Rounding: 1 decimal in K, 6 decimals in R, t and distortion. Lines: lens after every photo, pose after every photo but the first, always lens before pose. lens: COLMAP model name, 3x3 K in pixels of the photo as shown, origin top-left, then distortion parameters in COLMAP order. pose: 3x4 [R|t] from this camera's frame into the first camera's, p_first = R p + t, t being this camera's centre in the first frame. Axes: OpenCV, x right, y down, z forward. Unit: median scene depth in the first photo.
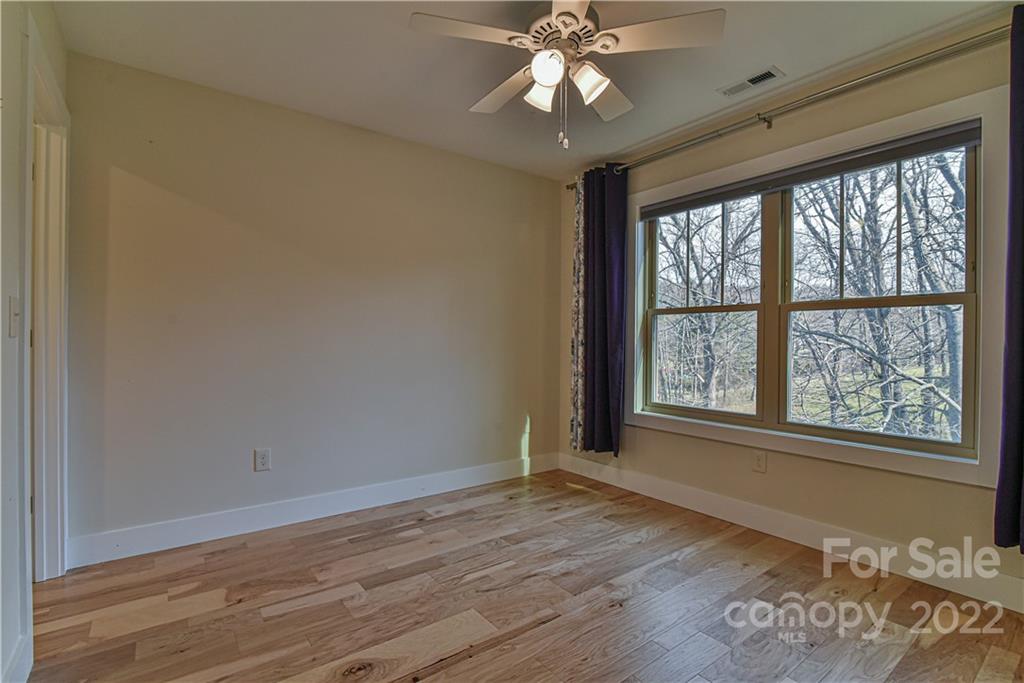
lens RADIAL K [[474.2, 0, 469.1], [0, 474.2, 343.2], [0, 0, 1]] dist [-0.016299, -0.000970]
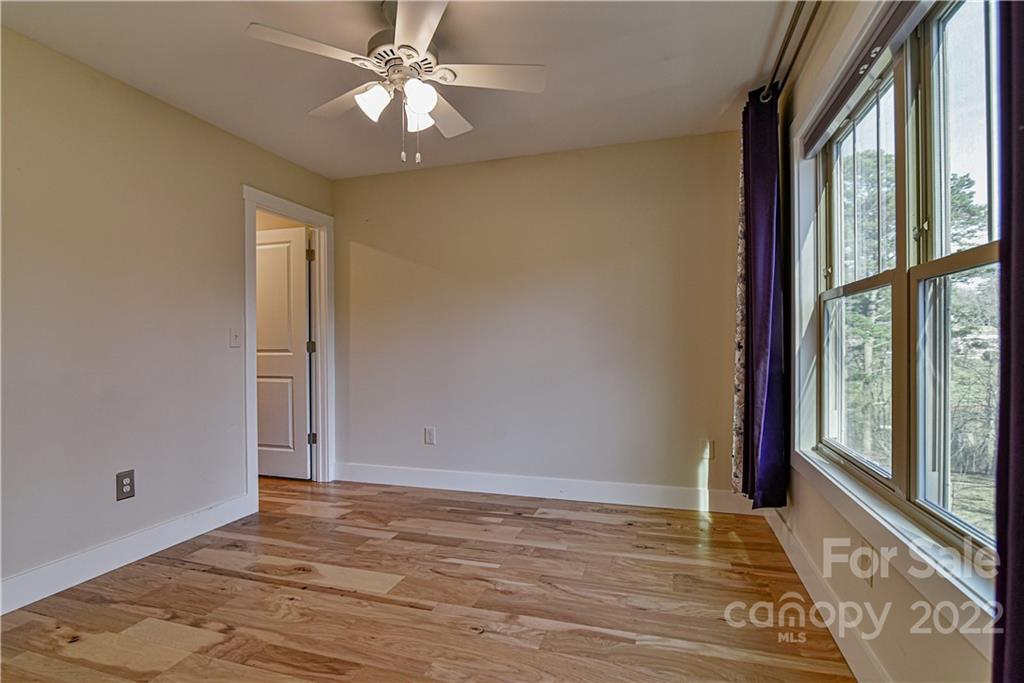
lens RADIAL K [[479.6, 0, 502.1], [0, 479.6, 347.1], [0, 0, 1]] dist [-0.015766, -0.000138]
pose [[0.620484, -0.007077, -0.784187, 0.806723], [0.007401, 0.999968, -0.003169, 0.001721], [0.784184, -0.003838, 0.620516, 0.340475]]
